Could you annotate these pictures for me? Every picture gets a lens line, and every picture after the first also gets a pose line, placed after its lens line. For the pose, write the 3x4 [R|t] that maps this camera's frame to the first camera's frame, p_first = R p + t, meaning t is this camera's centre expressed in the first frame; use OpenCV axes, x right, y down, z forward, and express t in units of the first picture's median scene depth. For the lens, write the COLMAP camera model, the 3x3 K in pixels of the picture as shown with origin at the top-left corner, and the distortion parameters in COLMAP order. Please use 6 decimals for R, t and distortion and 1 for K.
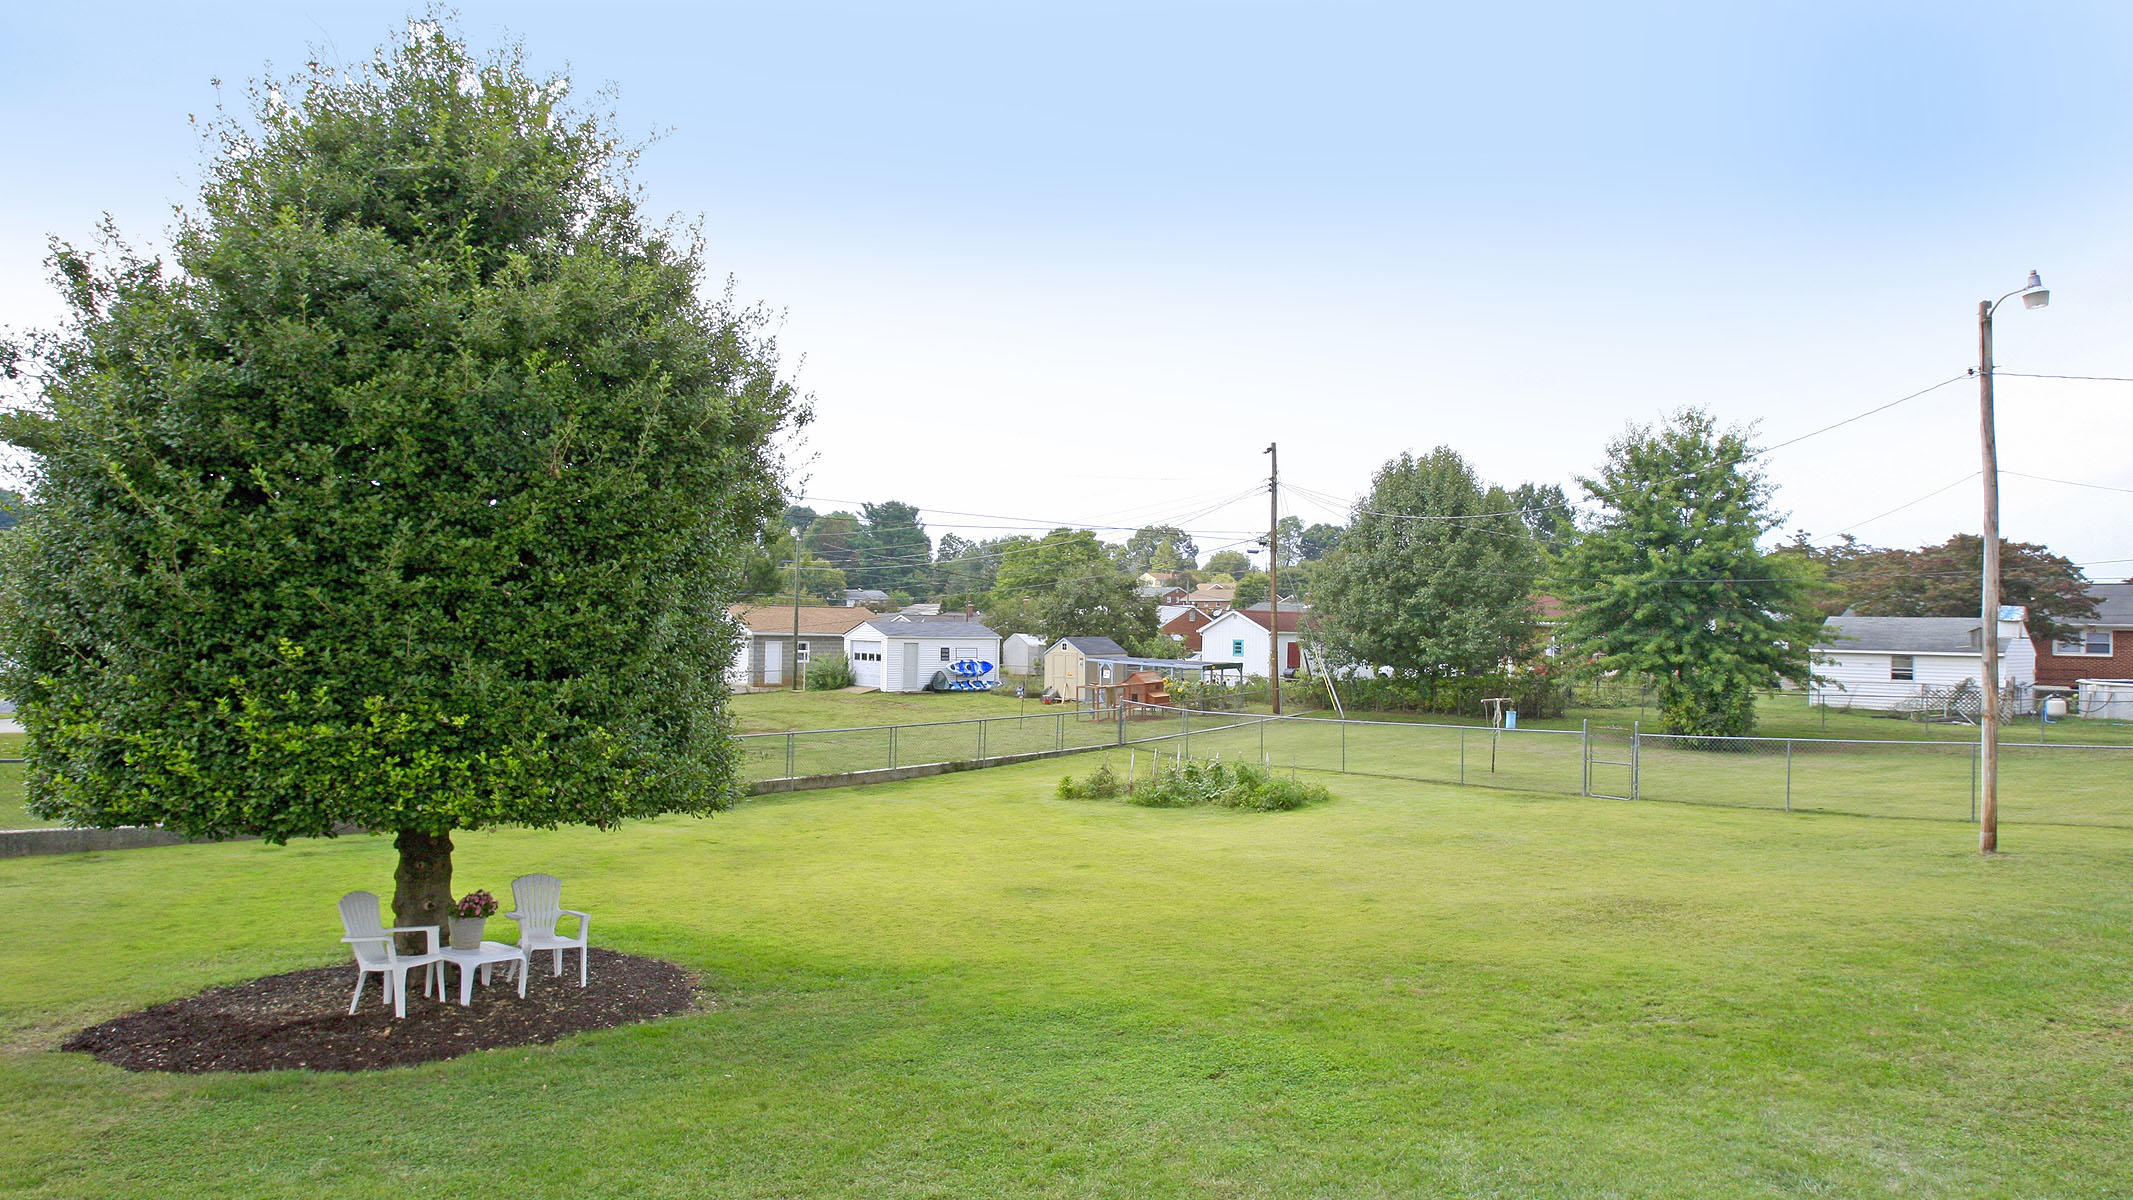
lens RADIAL K [[1269.9, 0, 1066.5], [0, 1269.9, 600.0], [0, 0, 1]] dist [-0.091382, 0.046161]
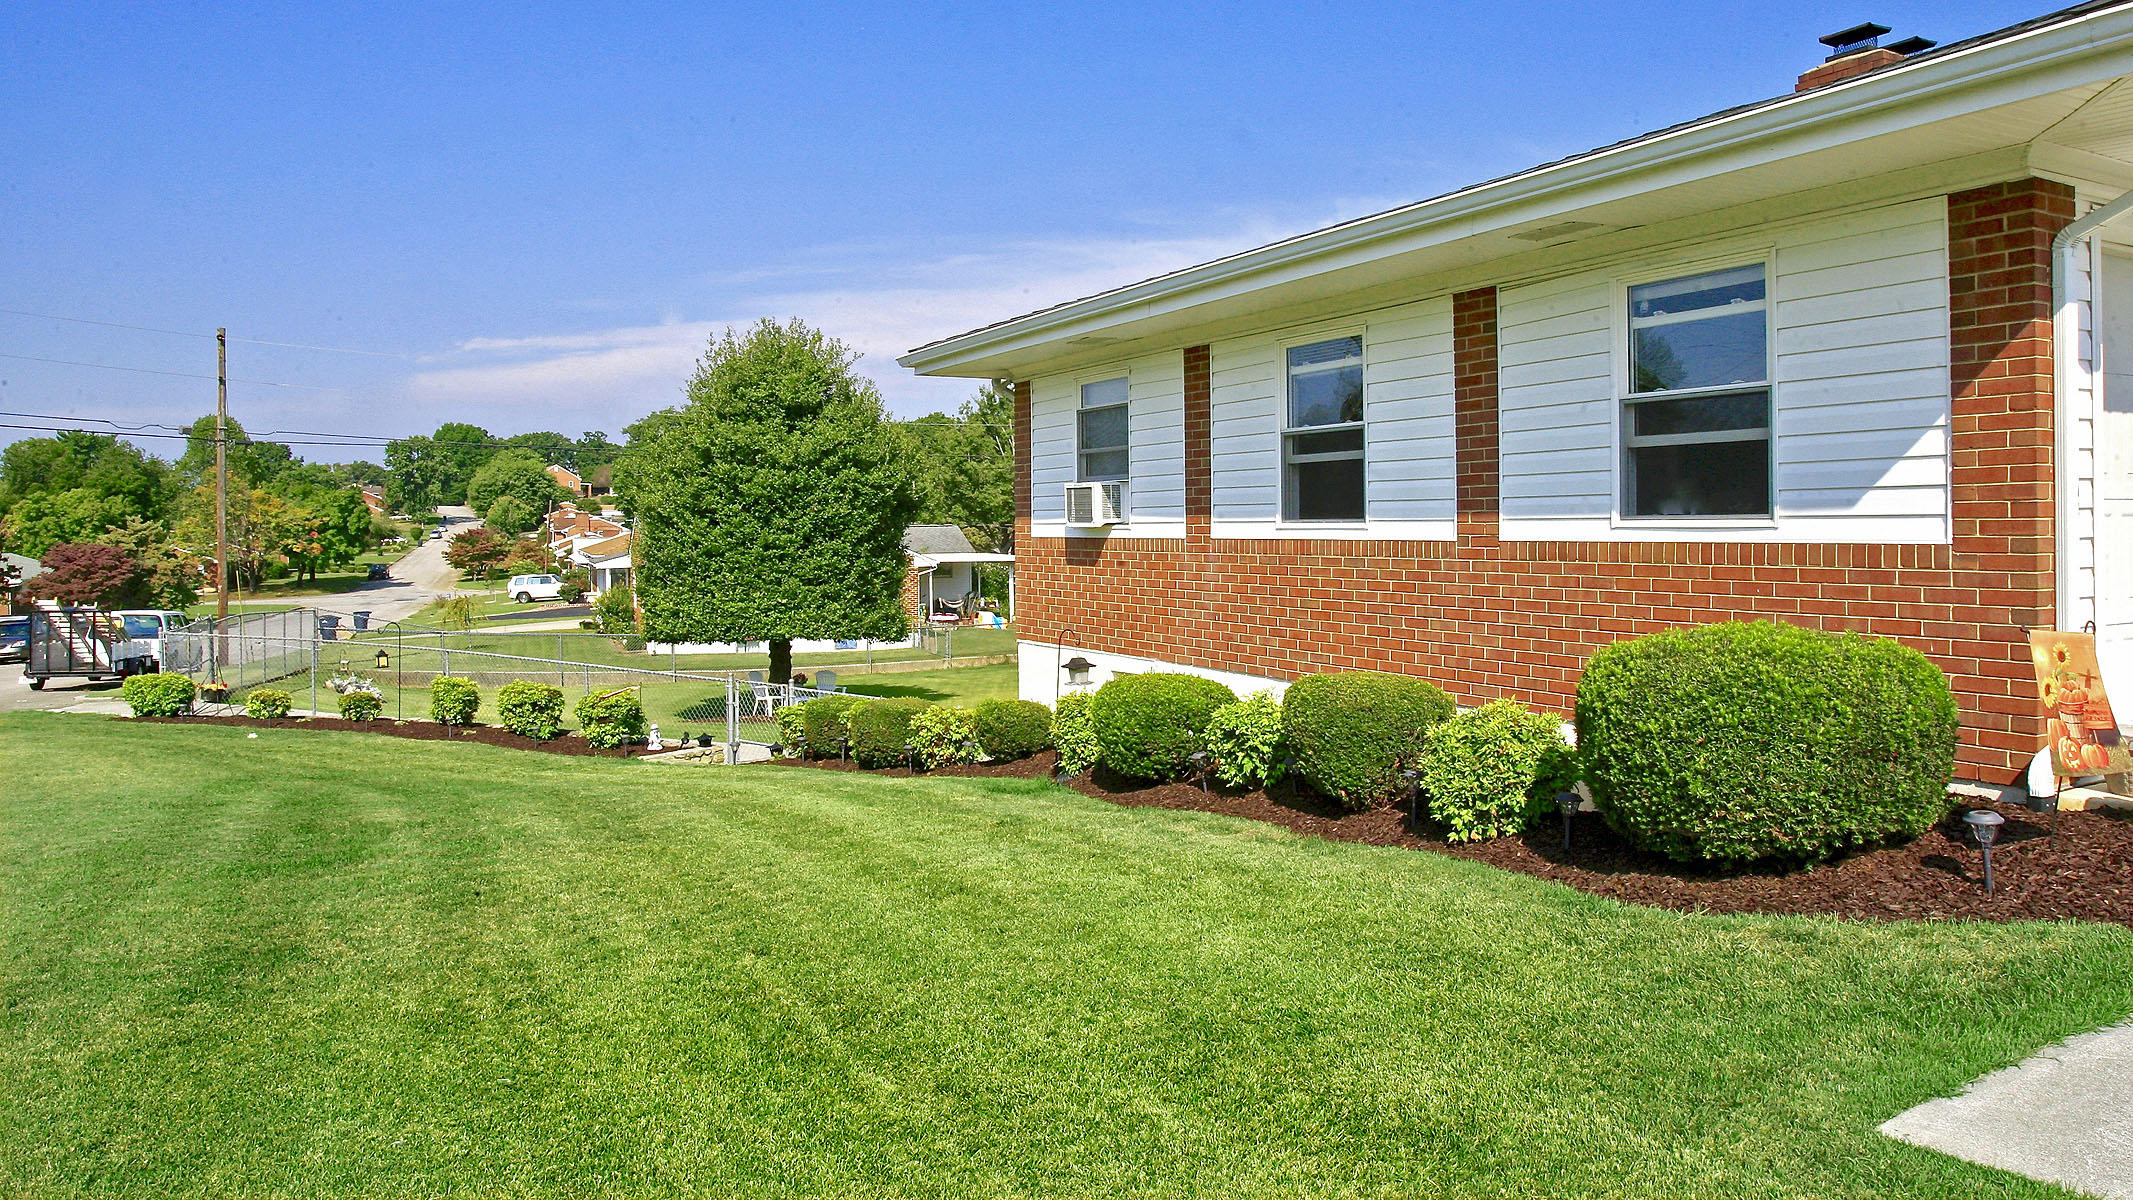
lens RADIAL K [[1423.9, 0, 1064.7], [0, 1423.9, 541.1], [0, 0, 1]] dist [-0.045459, 0.002582]
pose [[0.949040, -0.023908, -0.314248, 0.164015], [0.033670, 0.999103, 0.025671, -0.014234], [0.313352, -0.034944, 0.948994, -0.268743]]
